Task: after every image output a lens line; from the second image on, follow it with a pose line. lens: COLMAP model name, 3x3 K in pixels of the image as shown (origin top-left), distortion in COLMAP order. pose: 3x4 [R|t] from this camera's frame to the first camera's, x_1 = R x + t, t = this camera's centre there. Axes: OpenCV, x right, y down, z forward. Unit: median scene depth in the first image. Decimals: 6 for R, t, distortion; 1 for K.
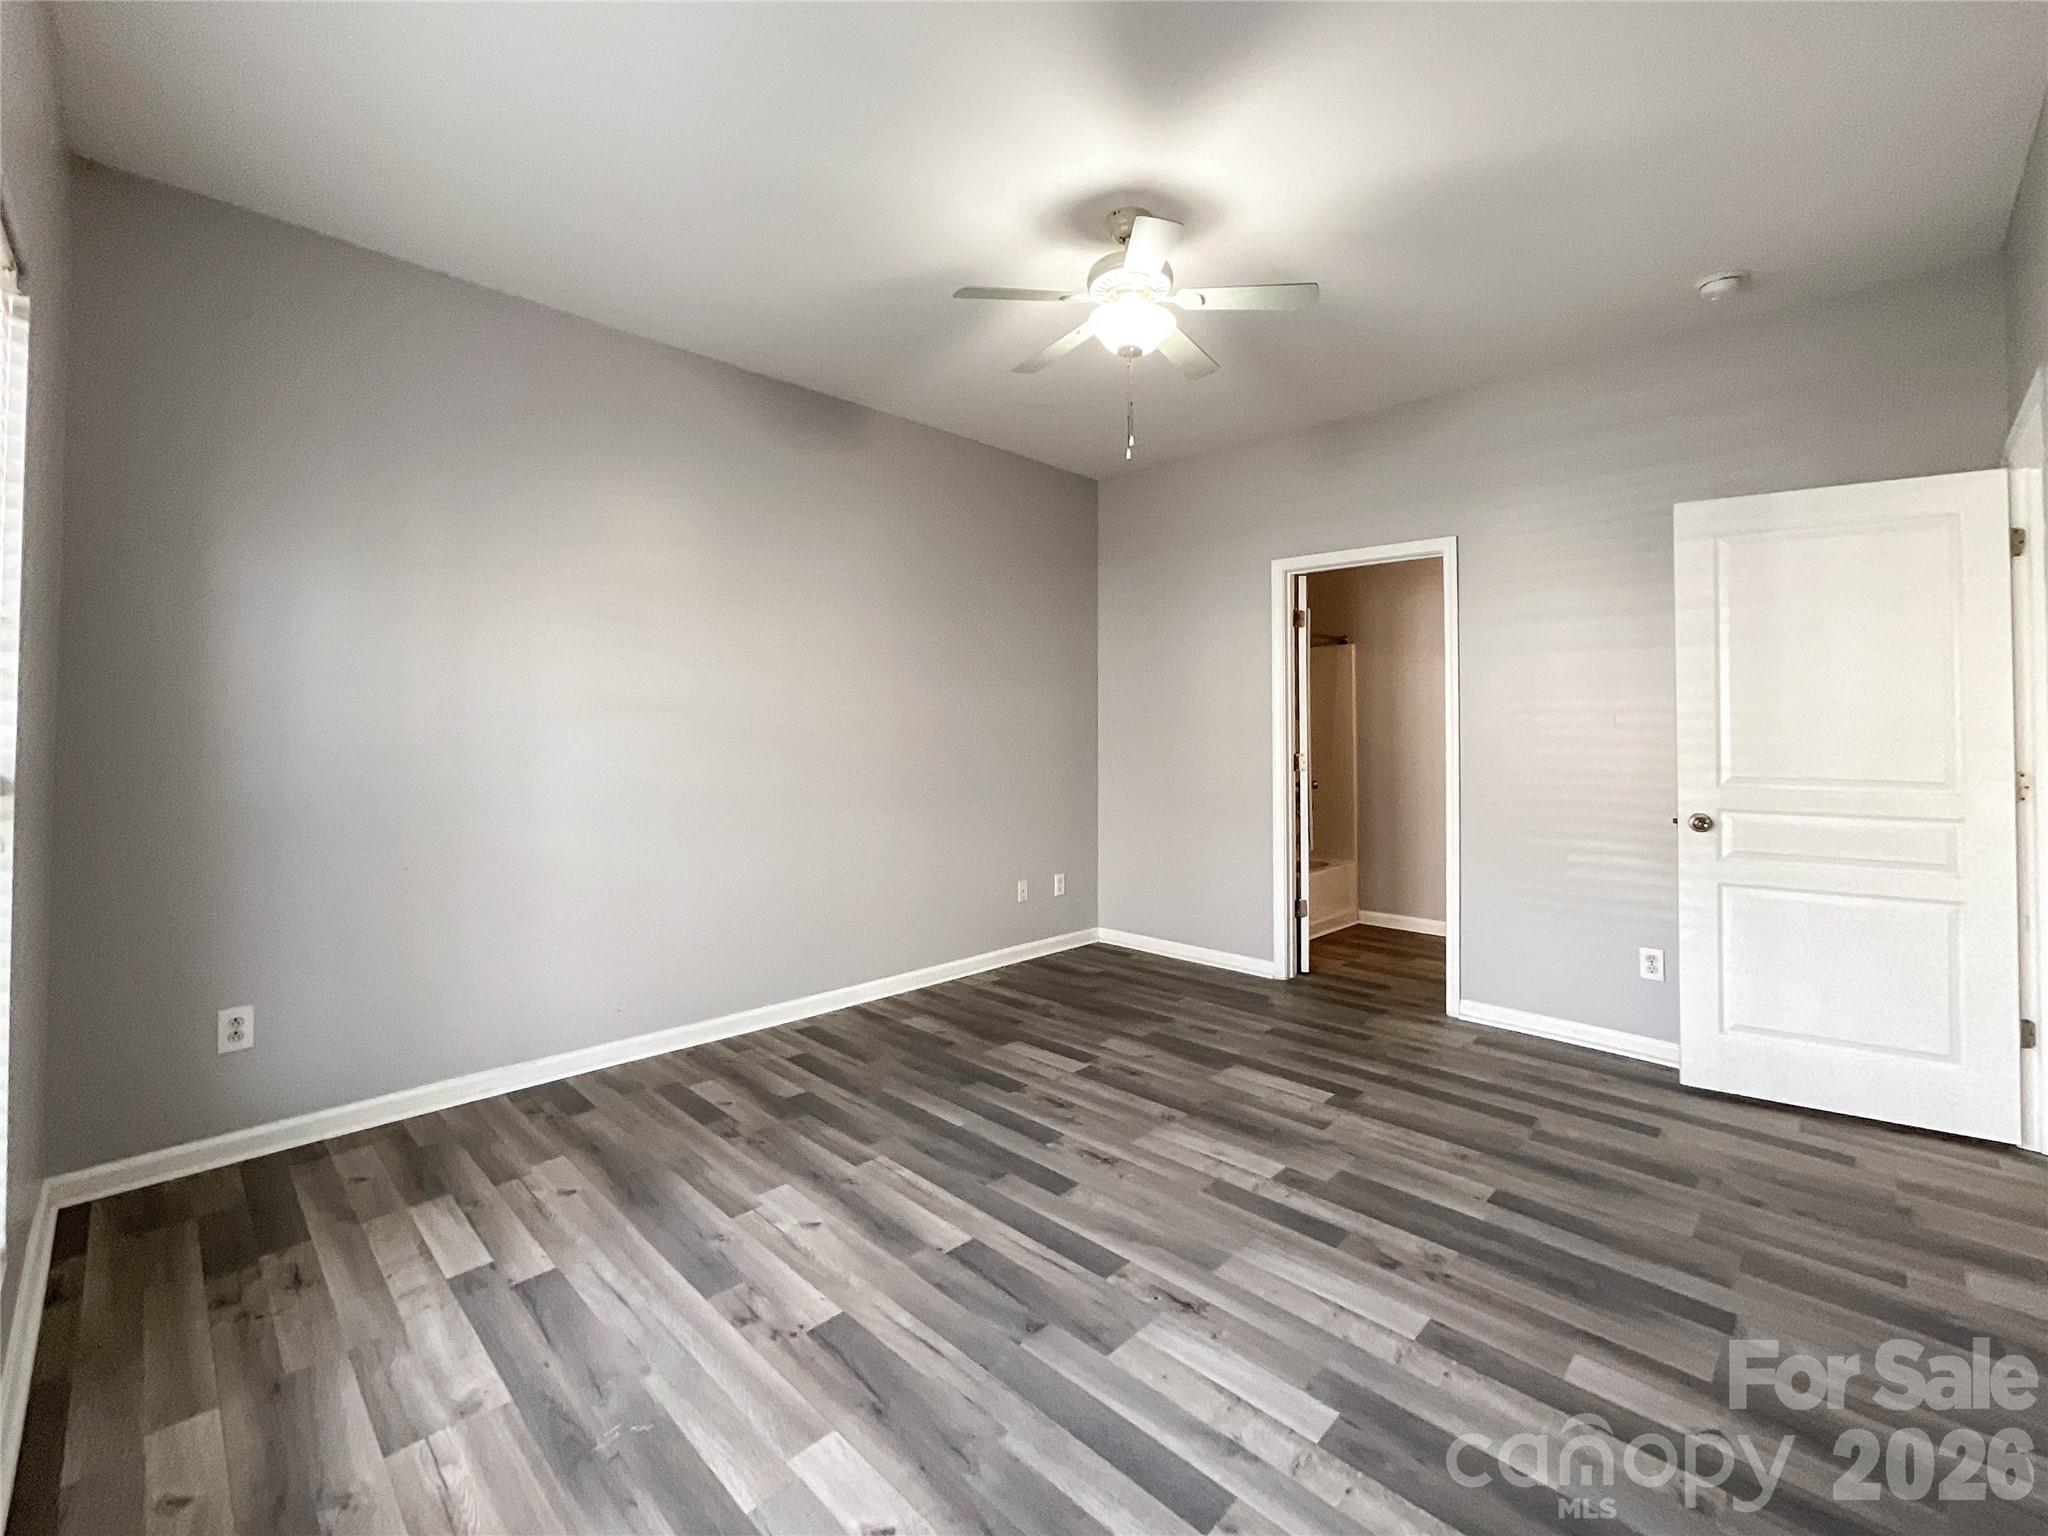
lens RADIAL K [[881.0, 0, 1026.4], [0, 881.0, 735.8], [0, 0, 1]] dist [-0.026690, 0.016547]
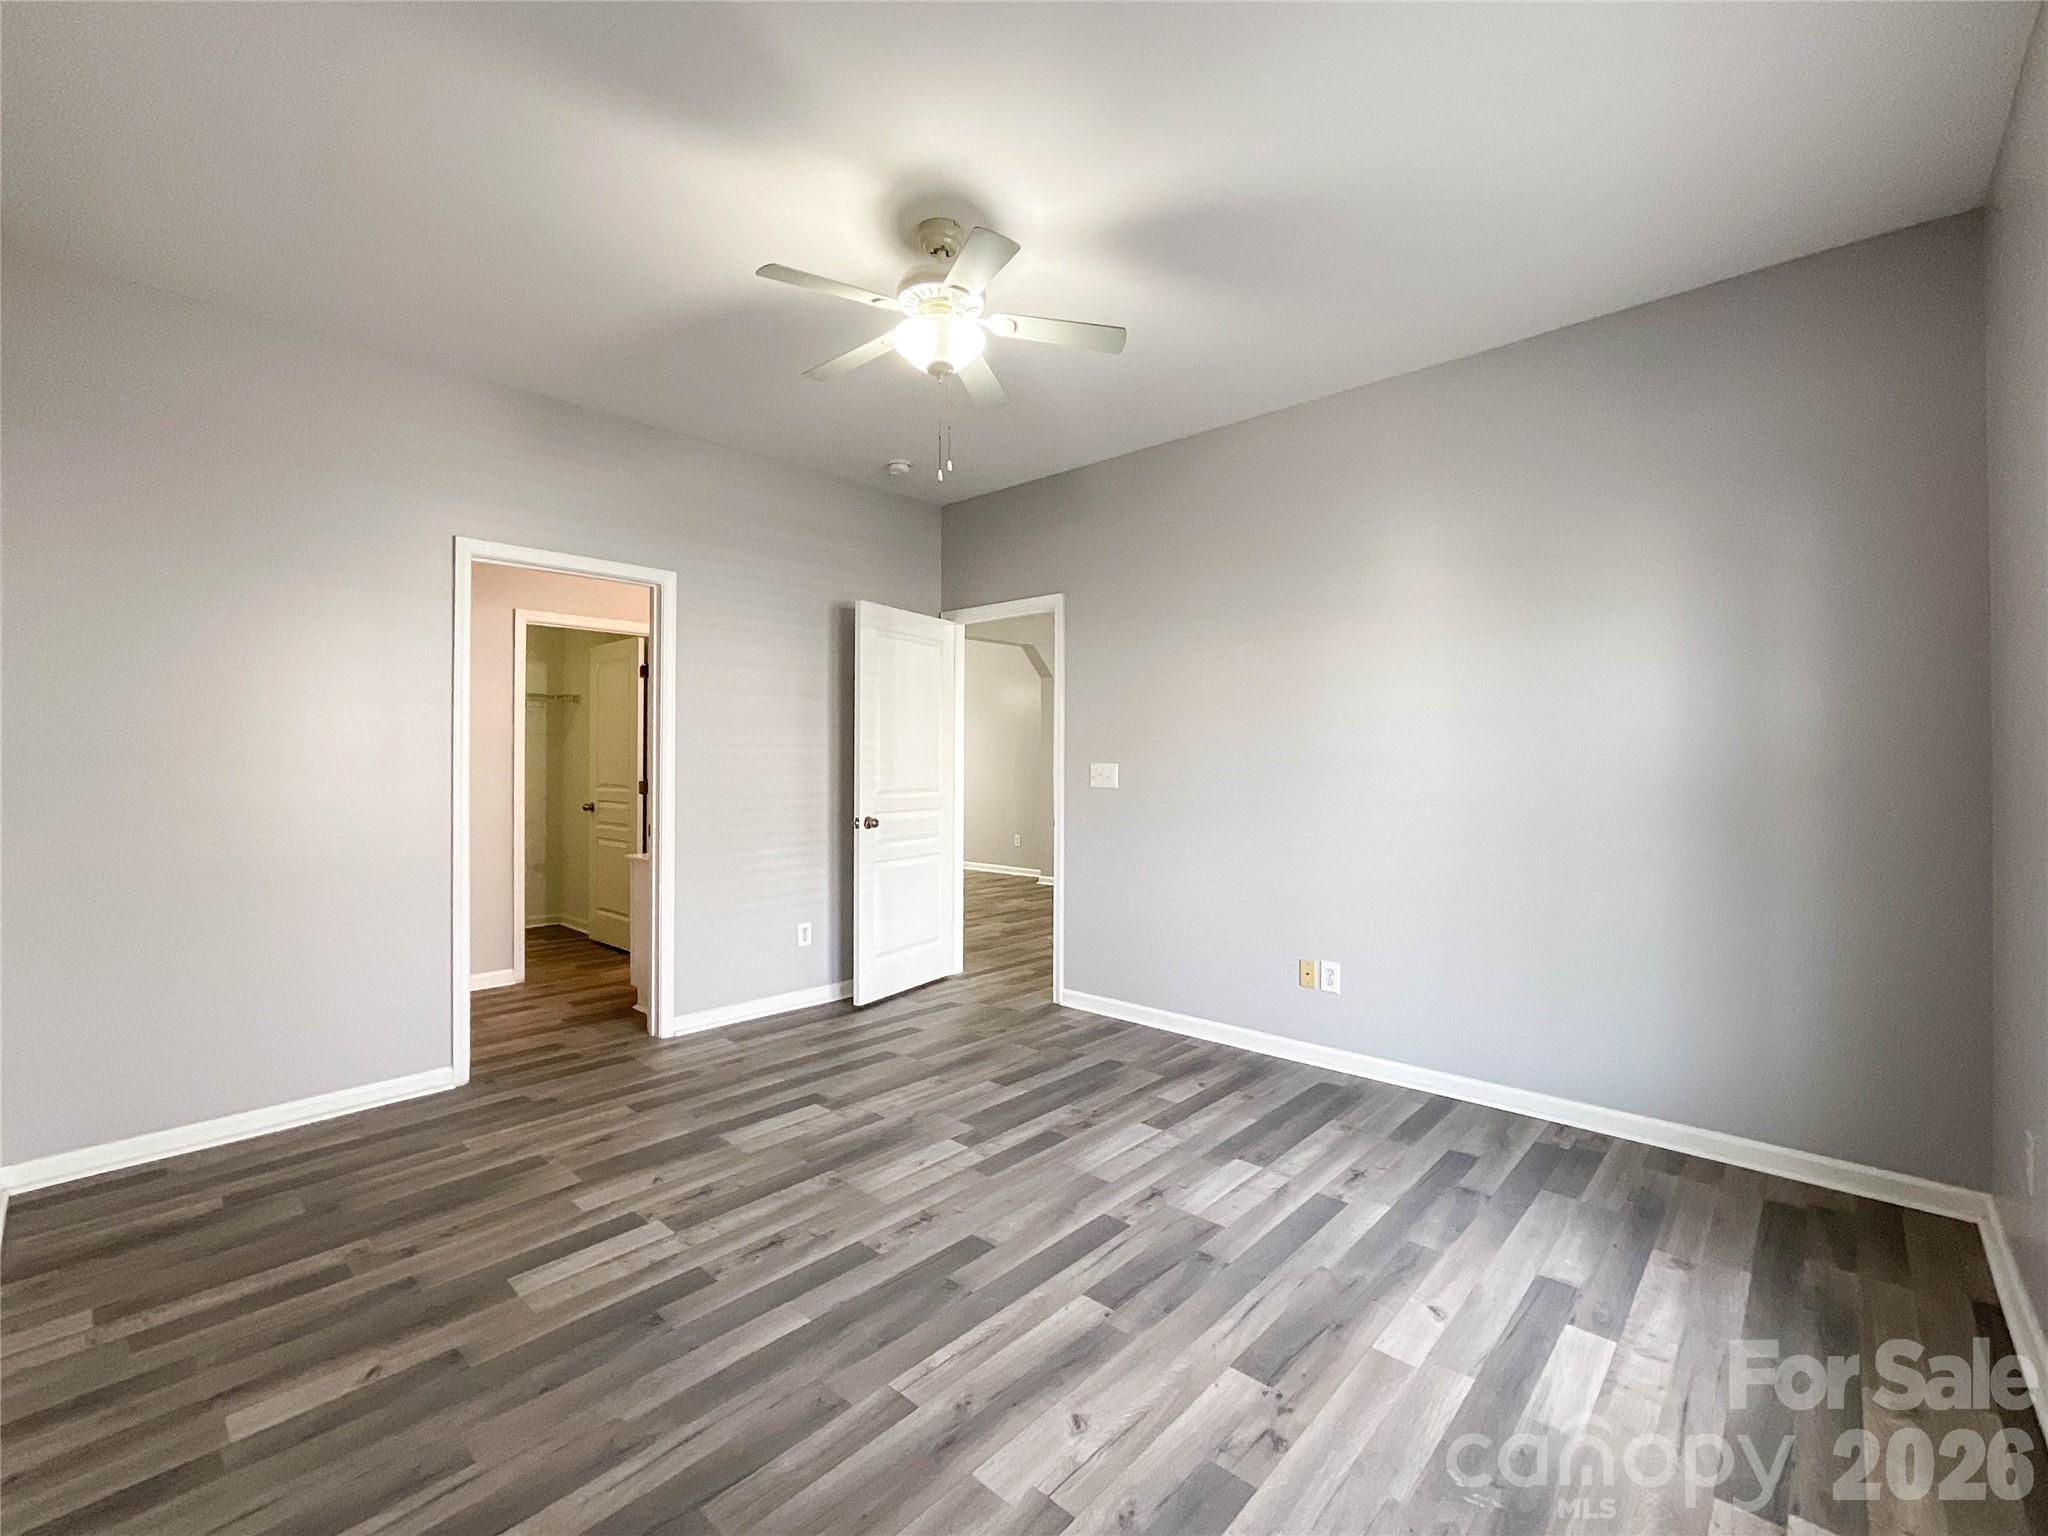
lens RADIAL K [[892.9, 0, 1024.0], [0, 892.9, 768.0], [0, 0, 1]] dist [-0.049019, 0.033196]
pose [[-0.025824, -0.011710, 0.999598, -0.868549], [0.008823, 0.999890, 0.011941, -0.008622], [-0.999628, 0.009127, -0.025718, 0.932076]]
